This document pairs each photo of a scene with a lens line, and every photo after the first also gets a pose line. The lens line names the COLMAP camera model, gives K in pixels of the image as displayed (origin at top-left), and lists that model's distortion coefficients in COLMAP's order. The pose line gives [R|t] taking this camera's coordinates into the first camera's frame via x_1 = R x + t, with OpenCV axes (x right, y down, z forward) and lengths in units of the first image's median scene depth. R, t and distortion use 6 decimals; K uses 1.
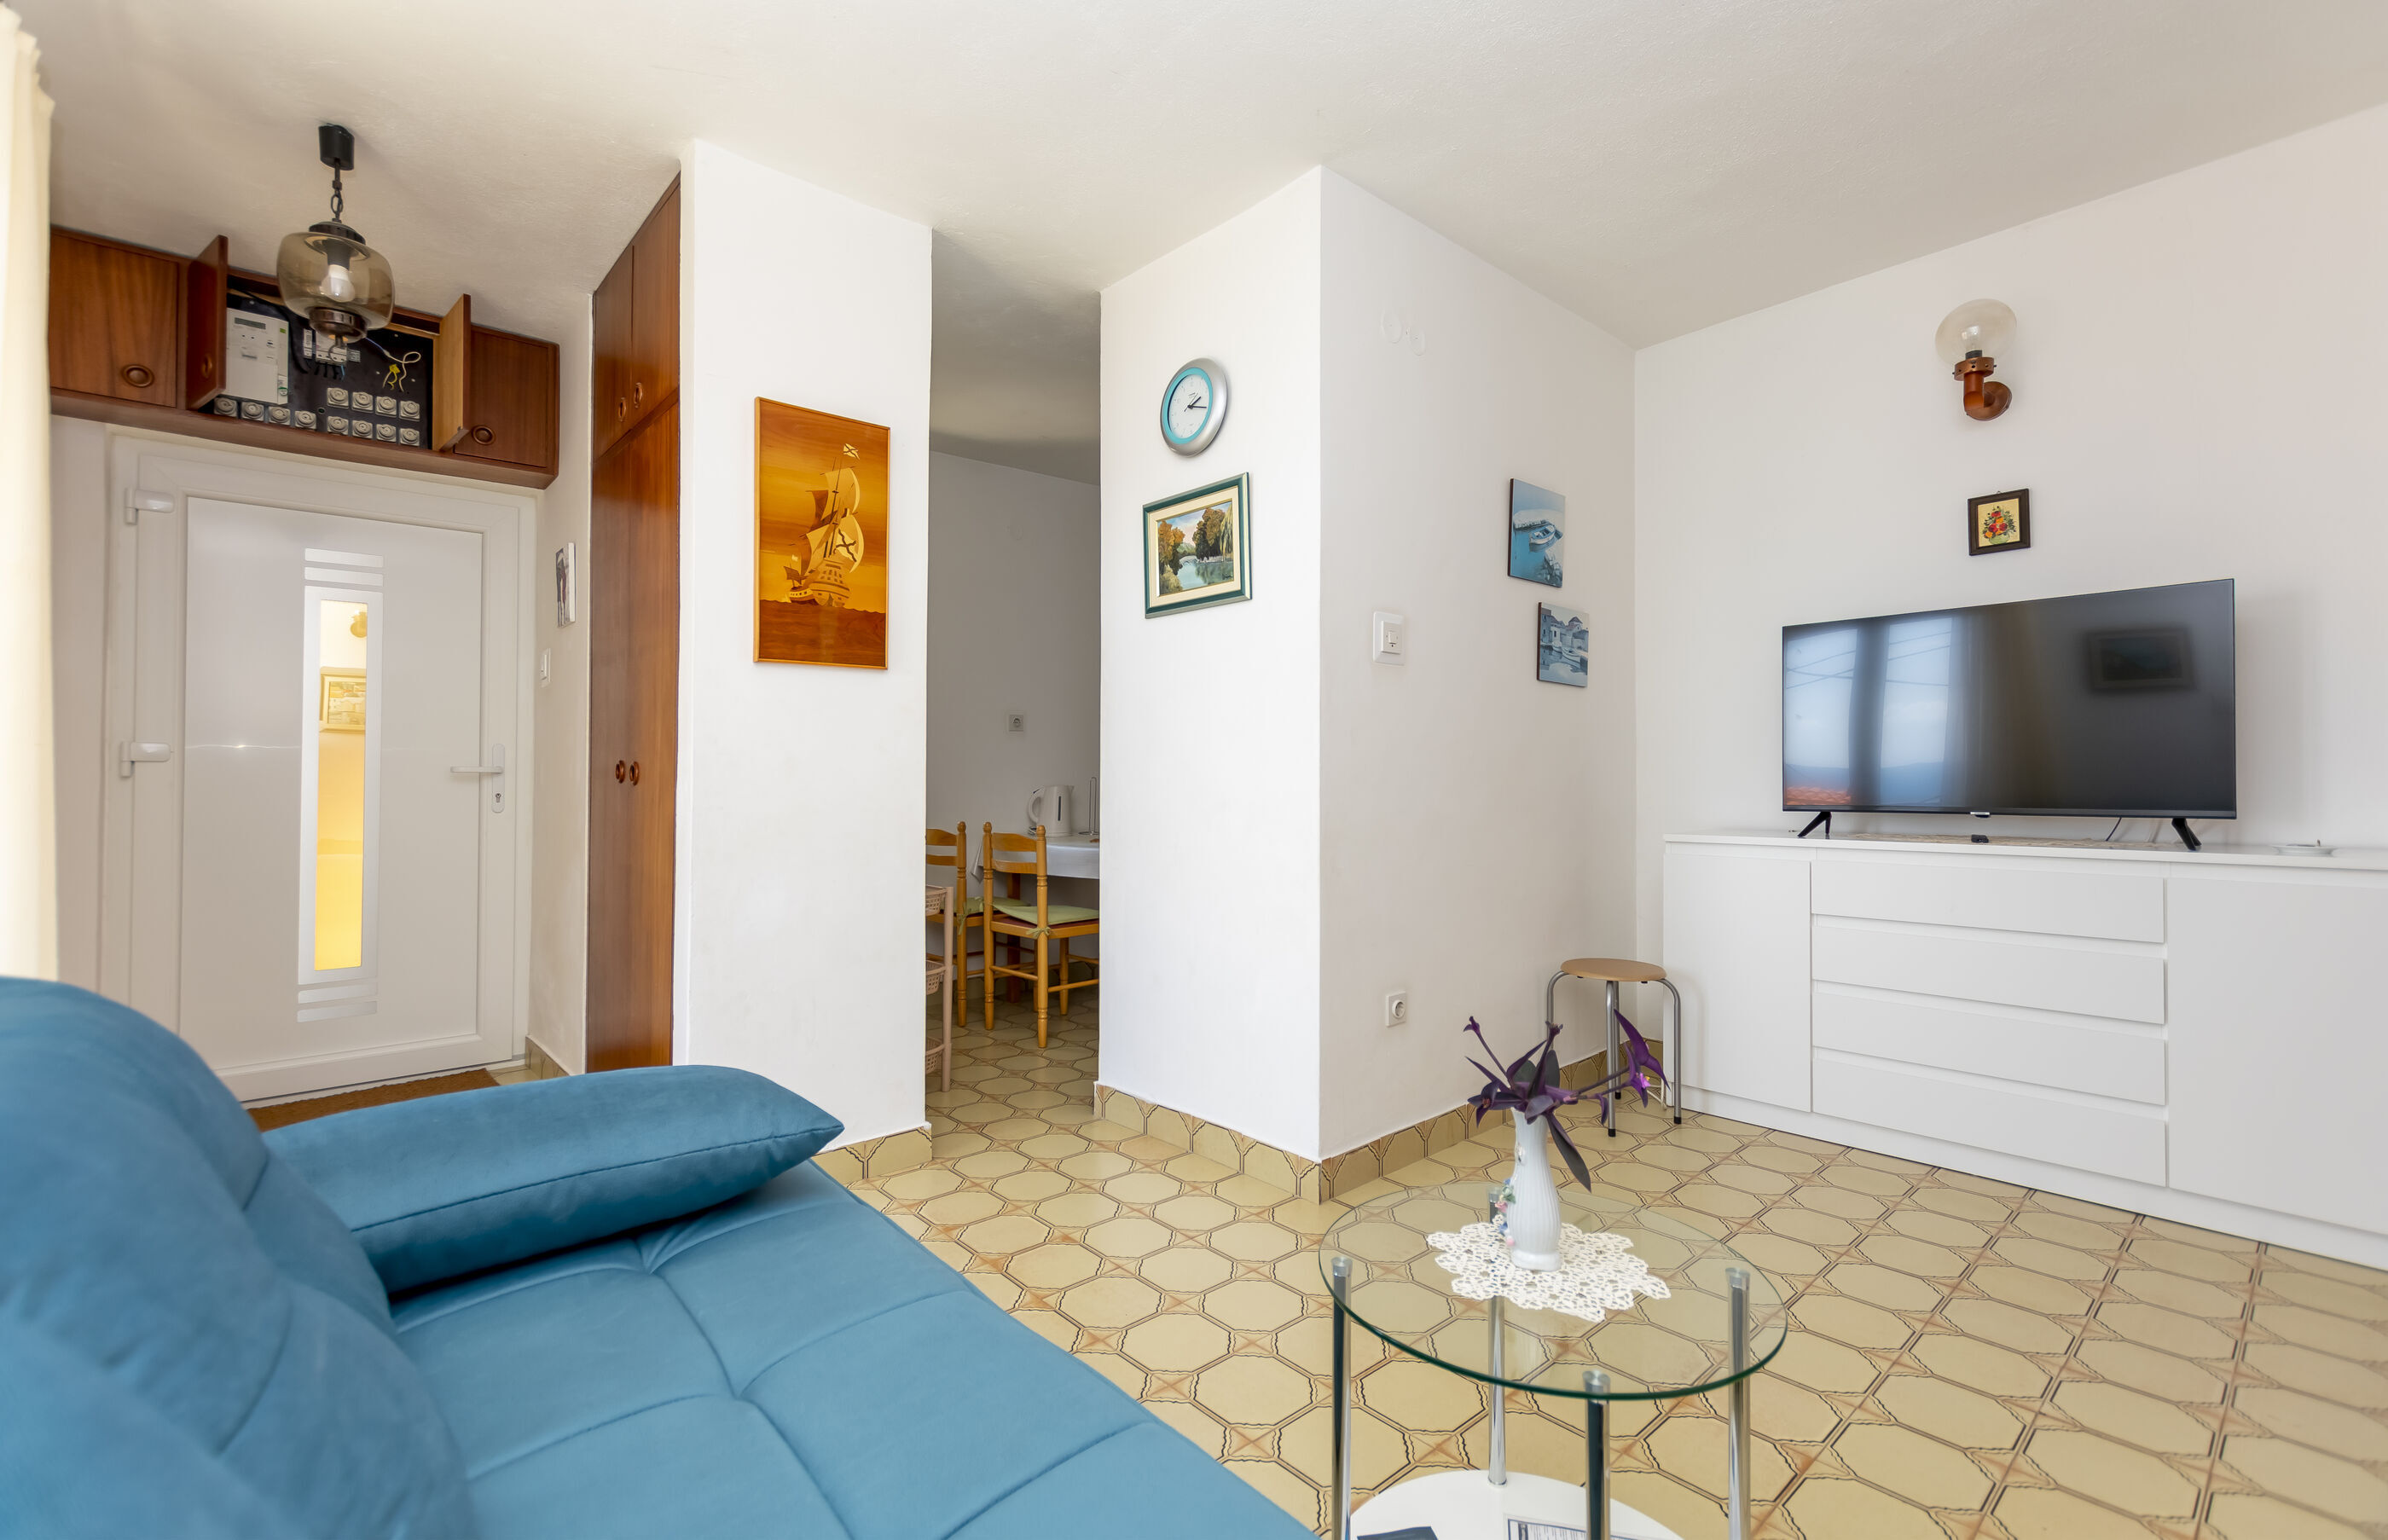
lens RADIAL K [[1044.9, 0, 1194.0], [0, 1044.9, 770.0], [0, 0, 1]] dist [0.000937, 0.000167]
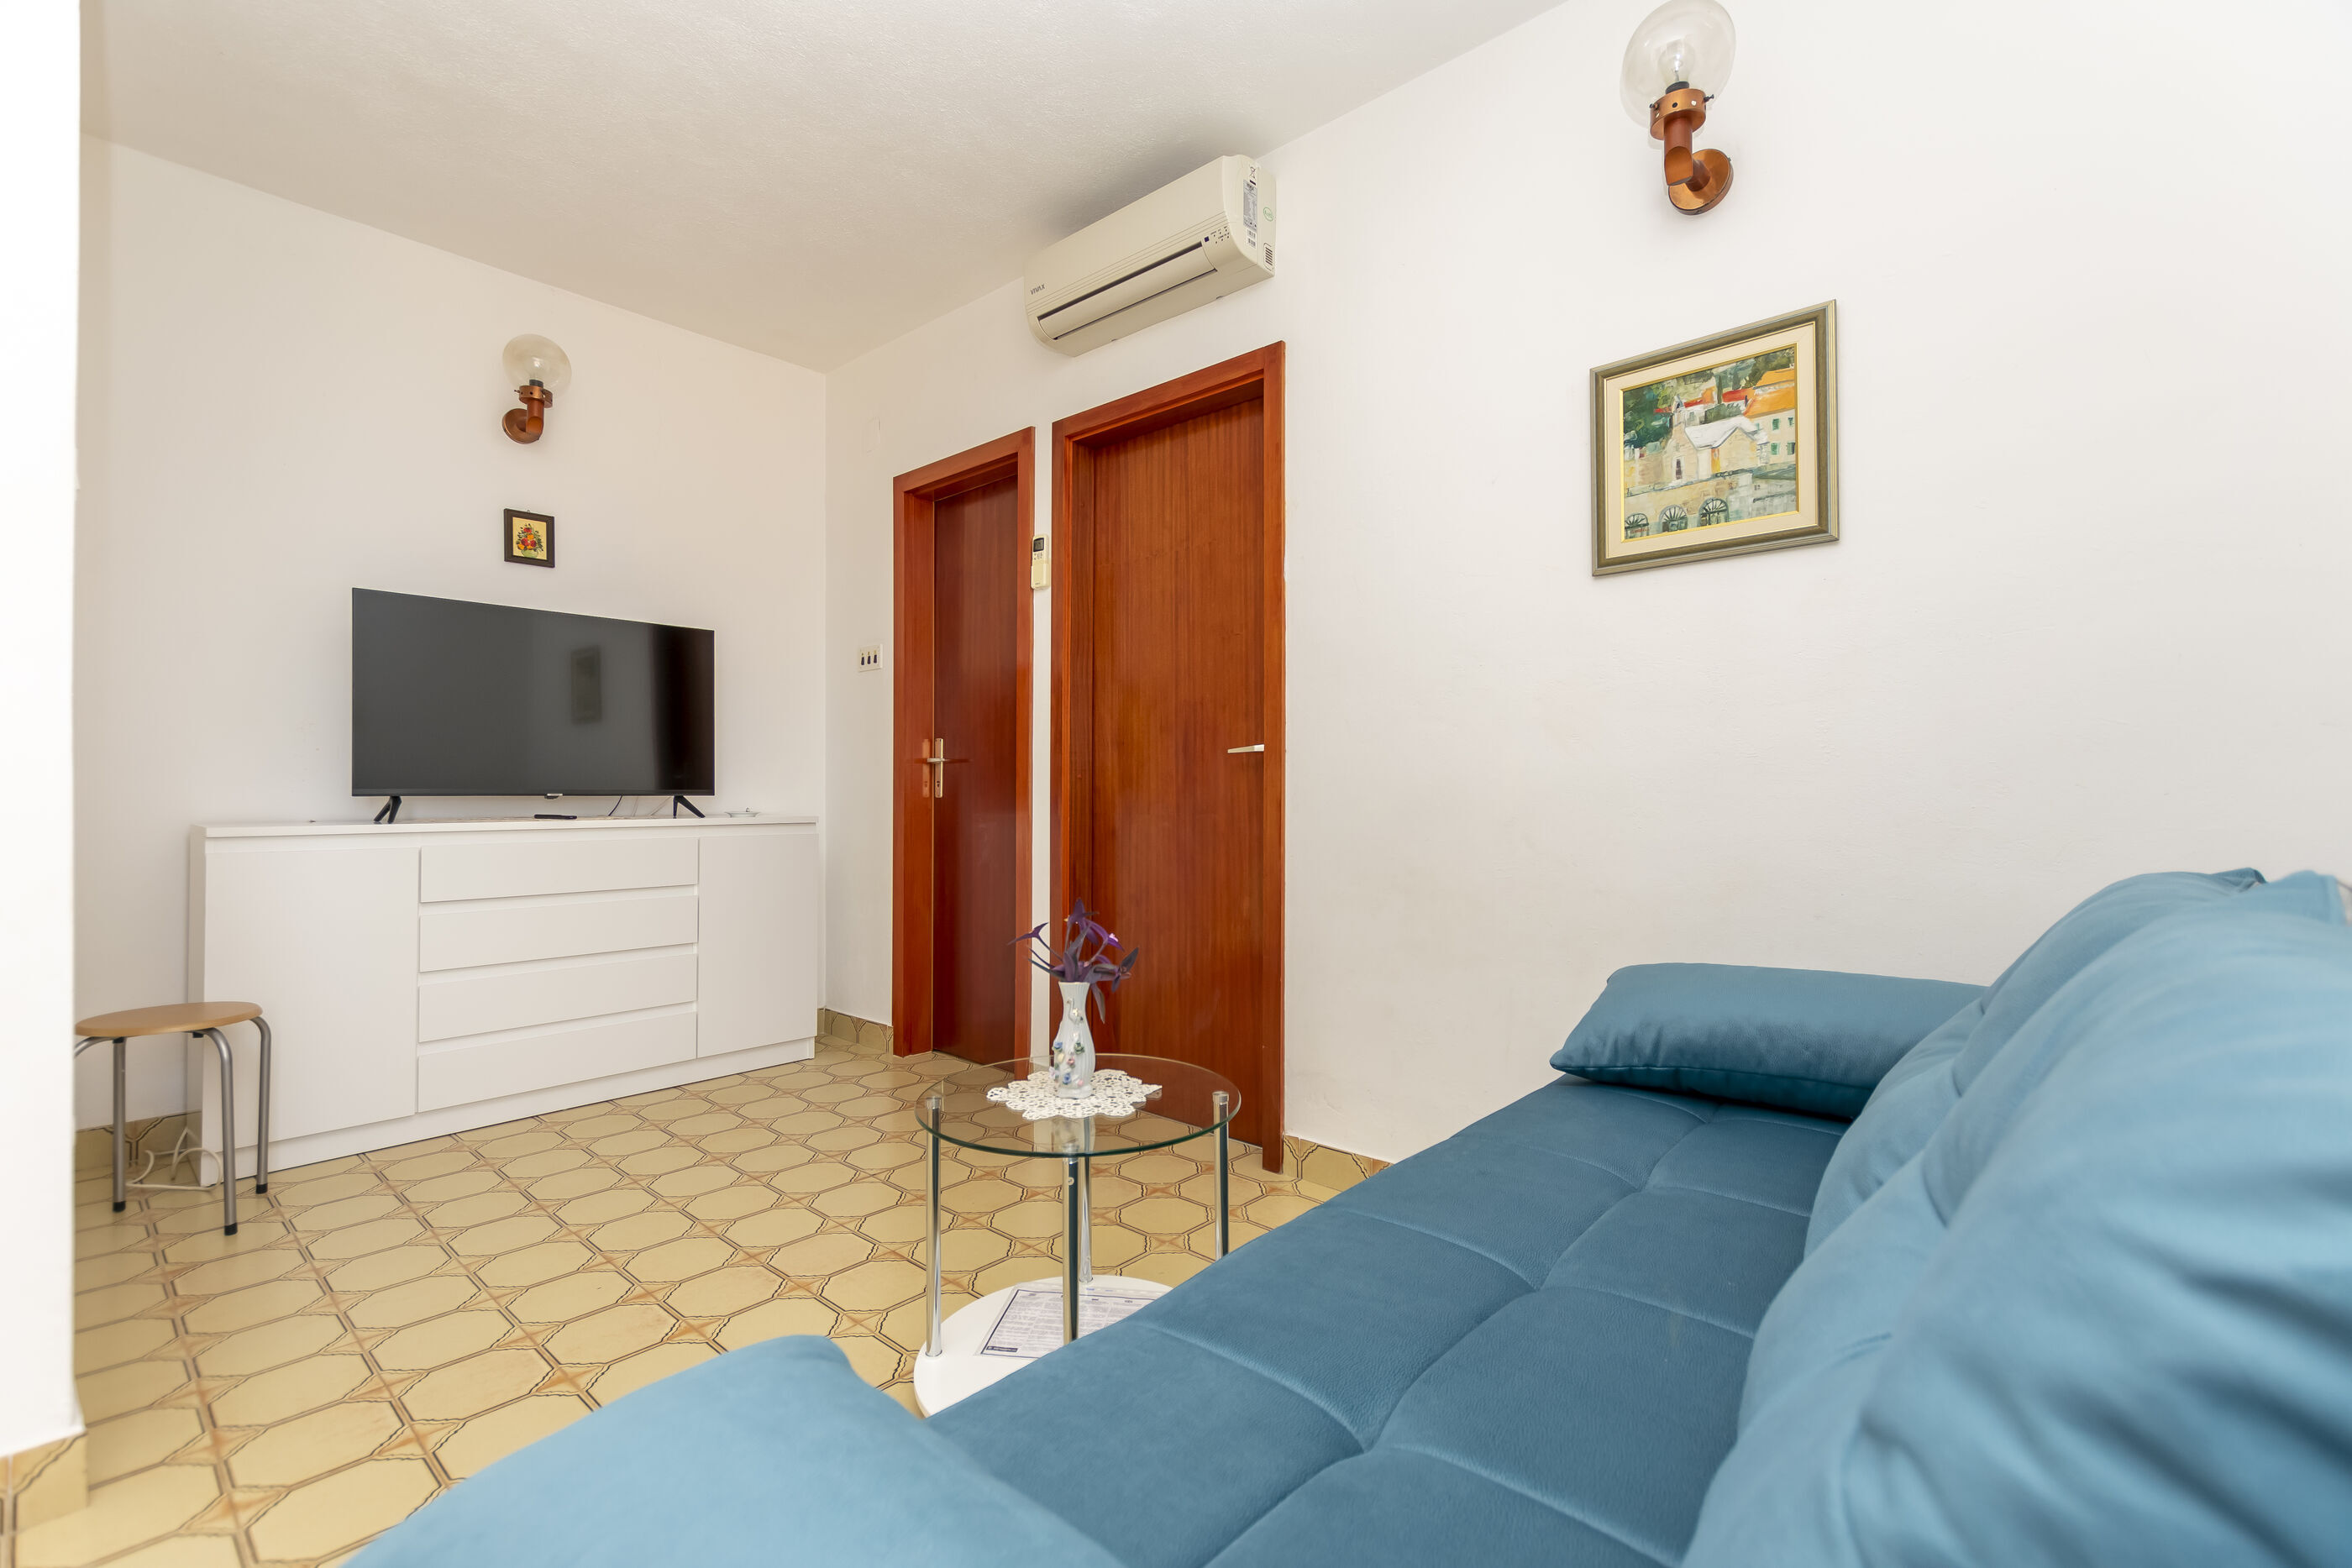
lens RADIAL K [[1047.4, 0, 1171.1], [0, 1047.4, 794.6], [0, 0, 1]] dist [0.014935, 0.000104]
pose [[-0.131338, 0.001000, 0.991337, -0.456830], [-0.009341, 0.999954, -0.002246, 0.036787], [-0.991294, -0.009555, -0.131323, 0.466381]]
